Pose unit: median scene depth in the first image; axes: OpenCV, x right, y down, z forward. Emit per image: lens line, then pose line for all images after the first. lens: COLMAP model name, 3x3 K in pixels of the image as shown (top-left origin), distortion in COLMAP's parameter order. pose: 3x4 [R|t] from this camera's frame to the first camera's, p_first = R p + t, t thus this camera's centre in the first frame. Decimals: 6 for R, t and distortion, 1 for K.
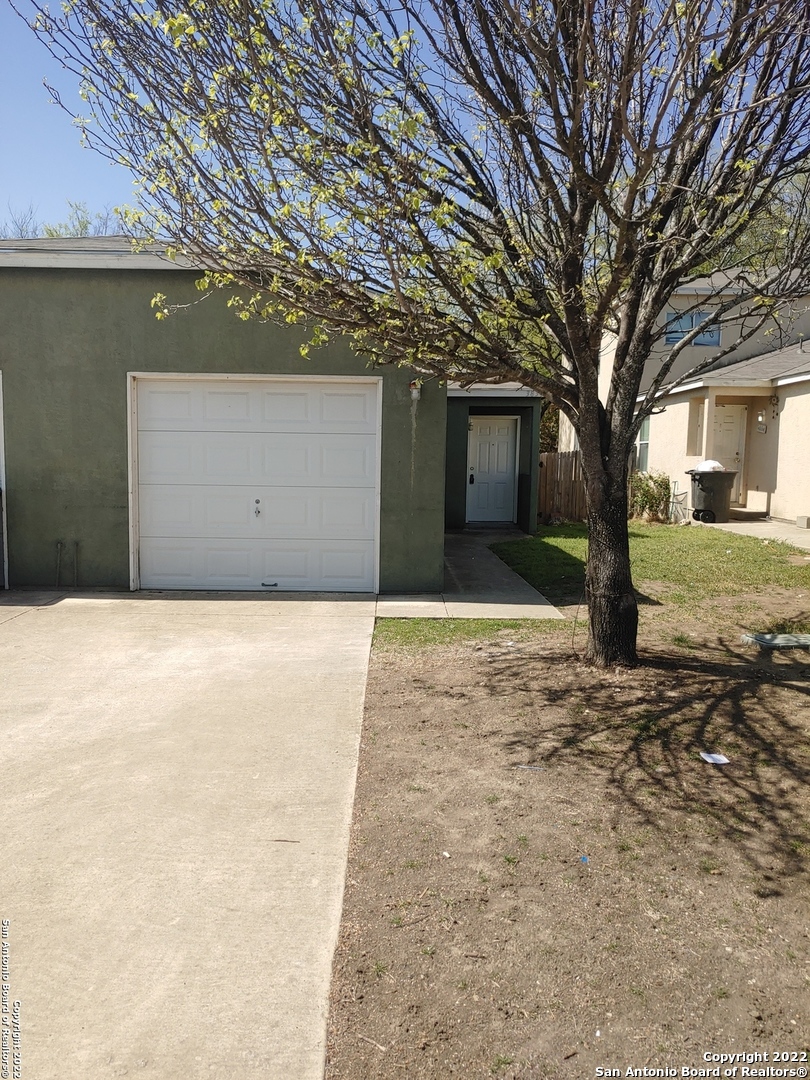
lens RADIAL K [[844.6, 0, 405.0], [0, 844.6, 540.0], [0, 0, 1]] dist [0.007571, -0.000454]
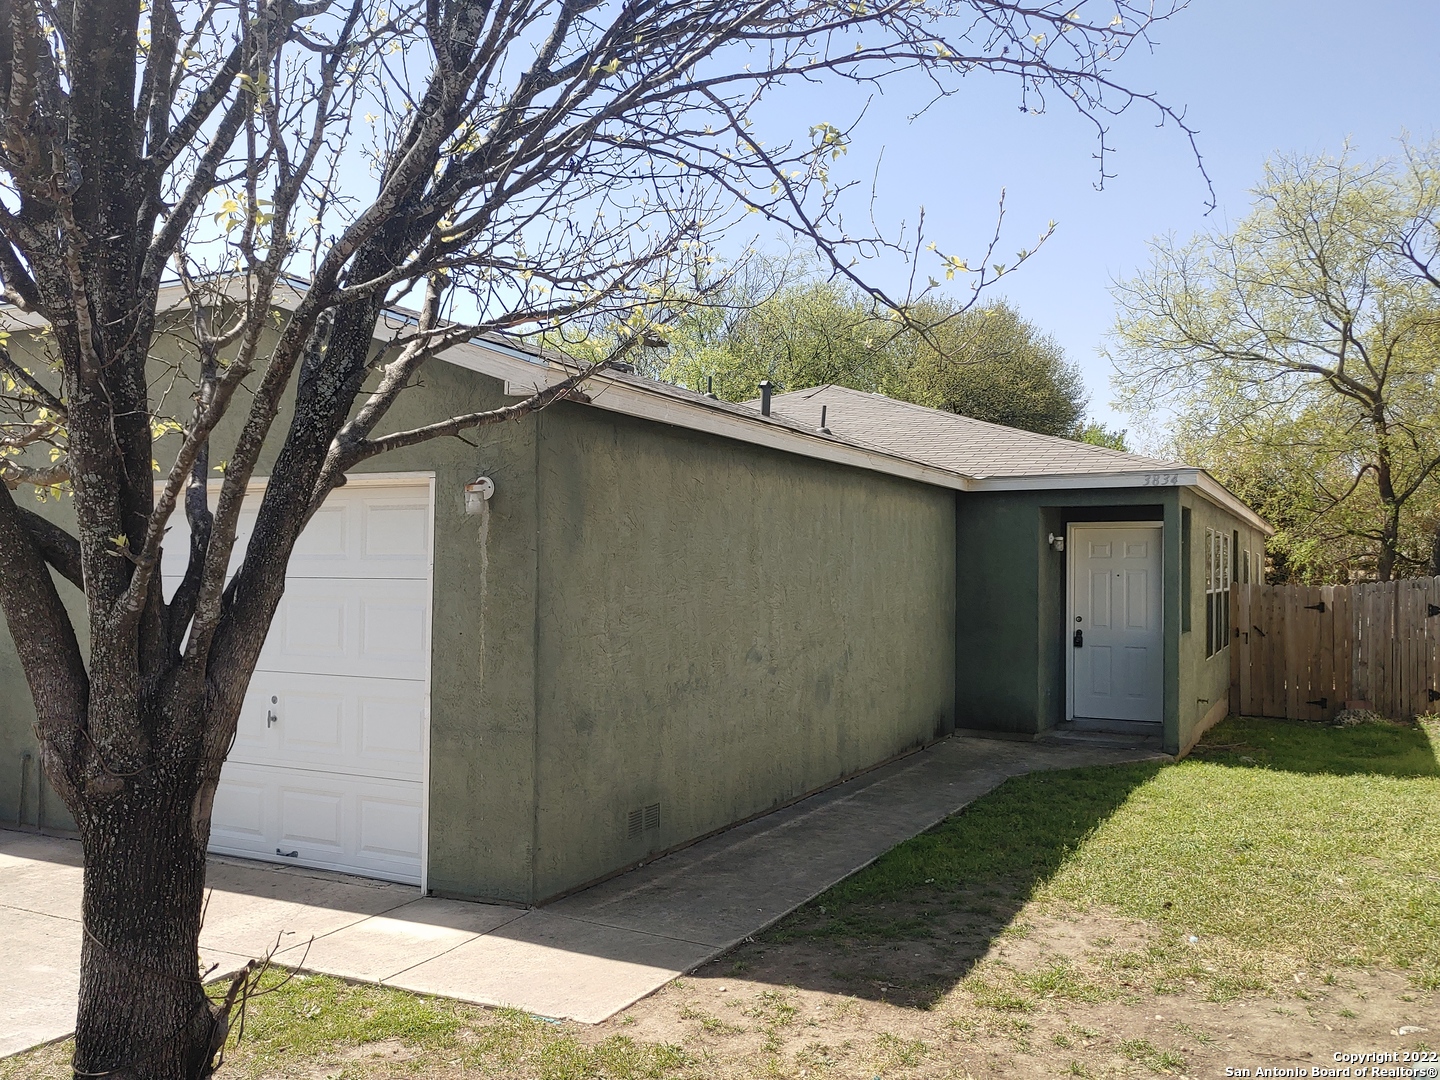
lens RADIAL K [[1190.1, 0, 720.0], [0, 1190.1, 540.0], [0, 0, 1]] dist [0.037122, 0.001073]
pose [[0.886534, -0.019605, -0.462248, 0.462098], [-0.040458, 0.991990, -0.119665, -0.068184], [0.460892, 0.124789, 0.878639, 0.426067]]
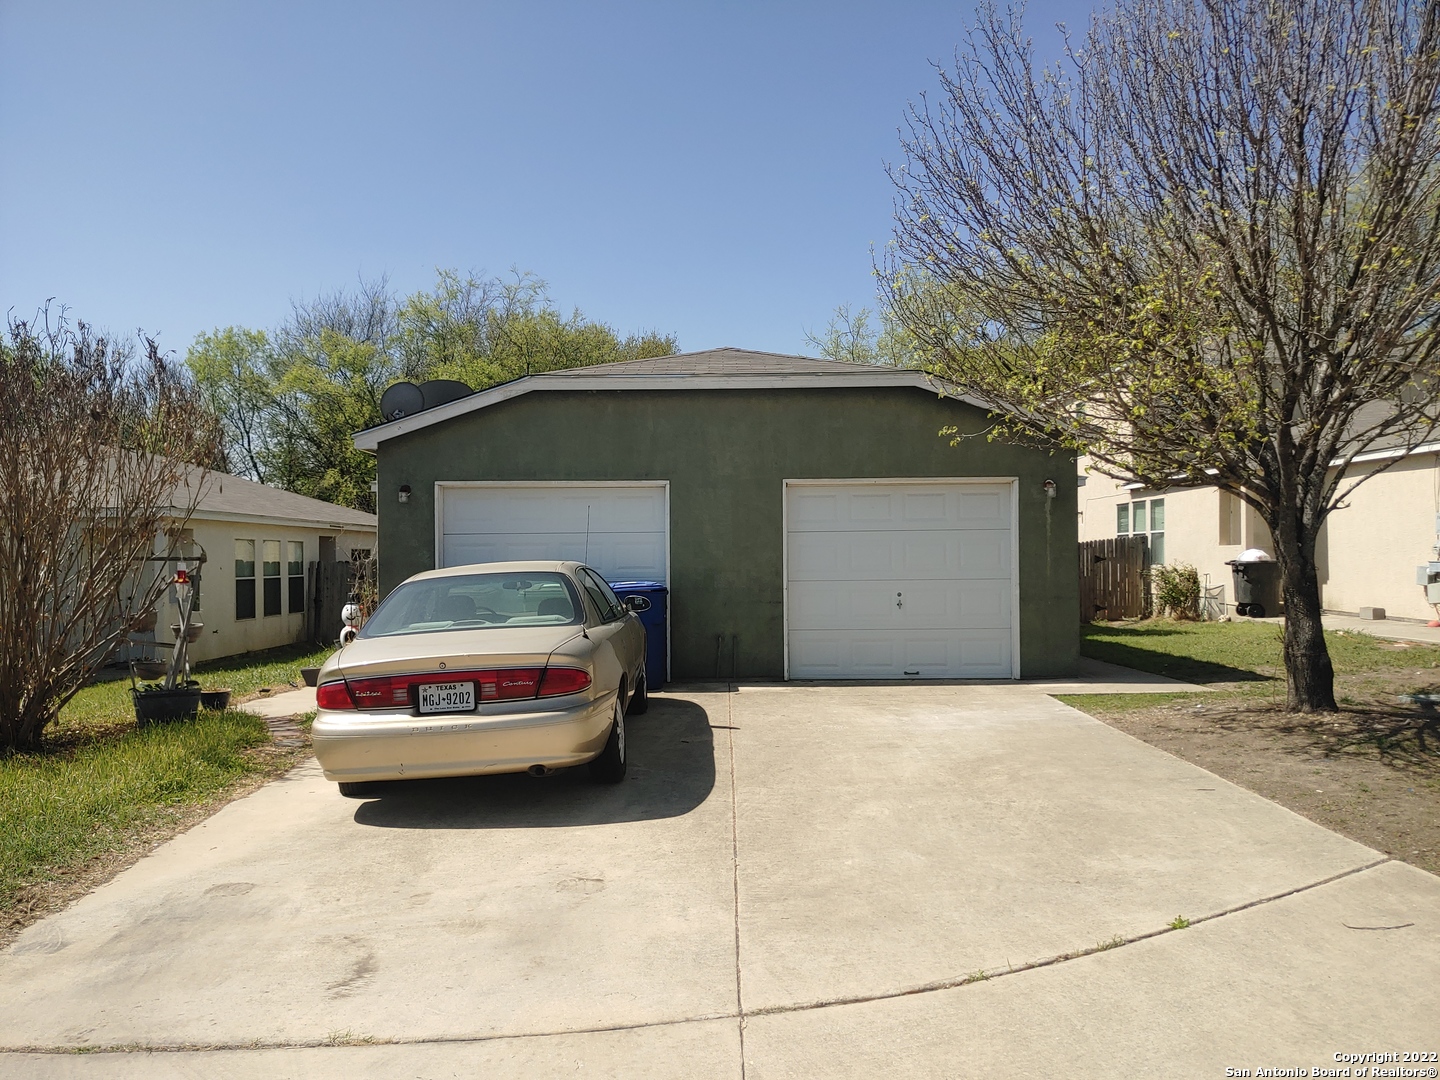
lens RADIAL K [[1126.1, 0, 720.0], [0, 1126.1, 540.0], [0, 0, 1]] dist [0.007571, -0.000454]
pose [[0.999577, -0.024576, -0.015552, -0.380788], [0.022619, 0.993053, -0.115473, 0.046017], [0.018282, 0.115072, 0.993189, -0.434688]]
